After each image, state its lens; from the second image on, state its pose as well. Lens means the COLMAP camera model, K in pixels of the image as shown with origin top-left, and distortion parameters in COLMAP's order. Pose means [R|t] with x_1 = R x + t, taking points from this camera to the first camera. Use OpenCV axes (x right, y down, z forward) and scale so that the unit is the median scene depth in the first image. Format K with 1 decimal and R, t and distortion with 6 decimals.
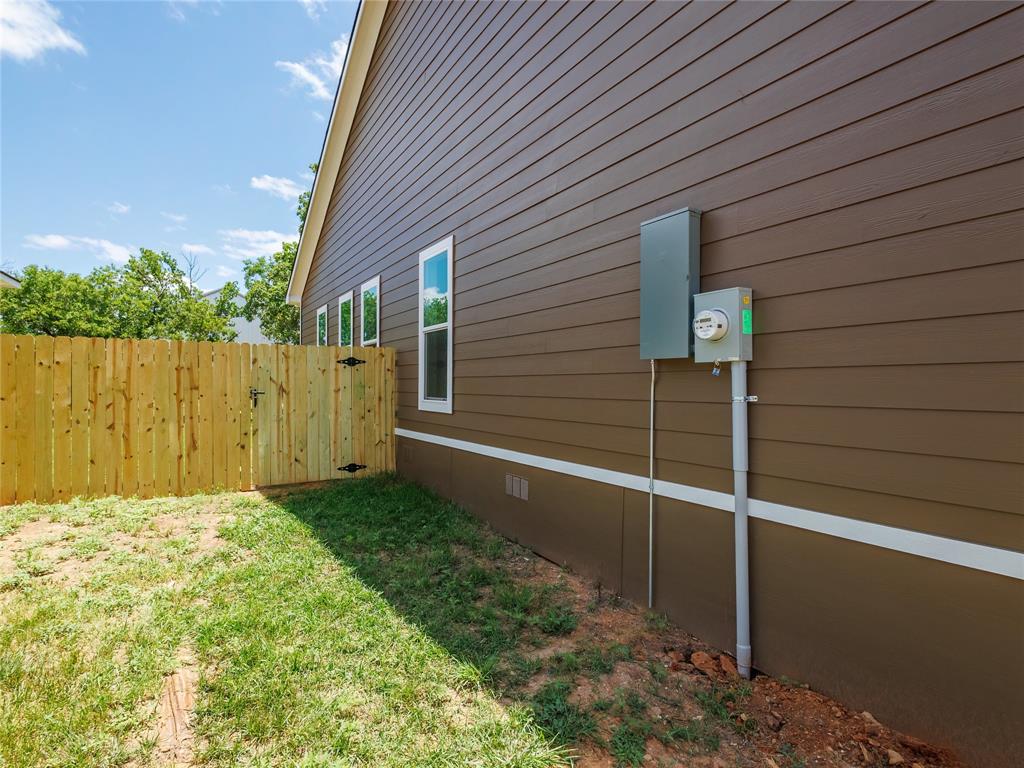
lens RADIAL K [[539.5, 0, 521.3], [0, 539.5, 383.6], [0, 0, 1]] dist [0.030361, -0.002941]
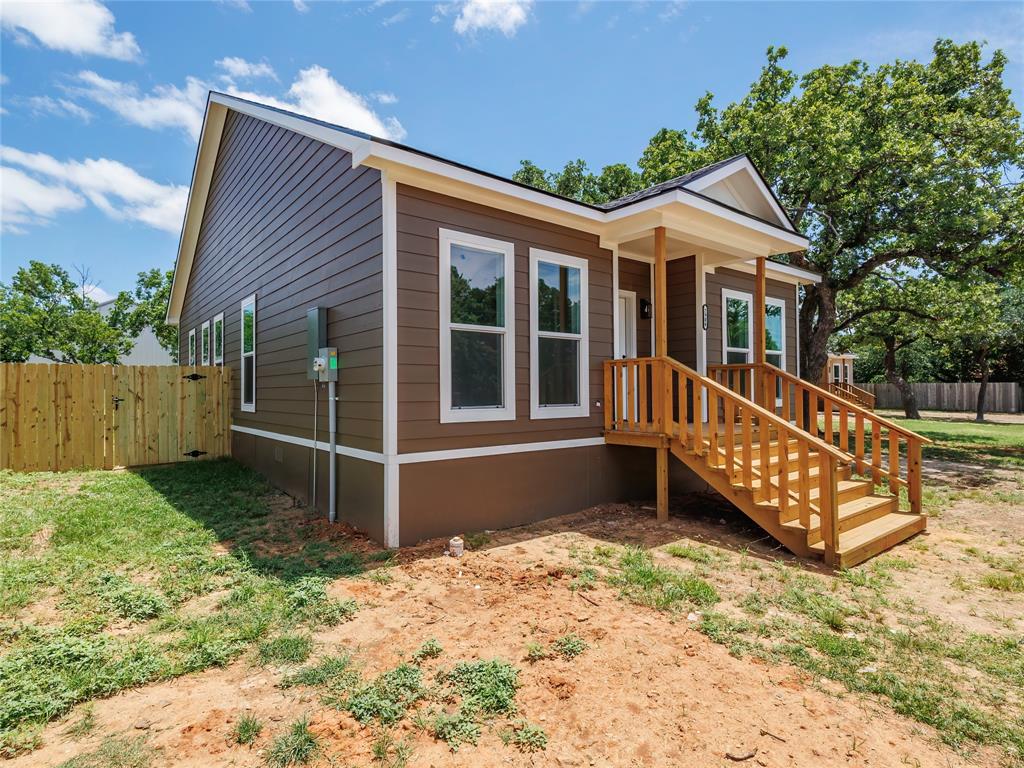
lens RADIAL K [[539.5, 0, 504.4], [0, 539.5, 384.6], [0, 0, 1]] dist [0.030361, -0.002941]
pose [[0.994745, -0.007056, 0.102144, 0.349281], [0.008026, 0.999926, -0.009094, -0.001696], [-0.102072, 0.009866, 0.994728, -0.490459]]
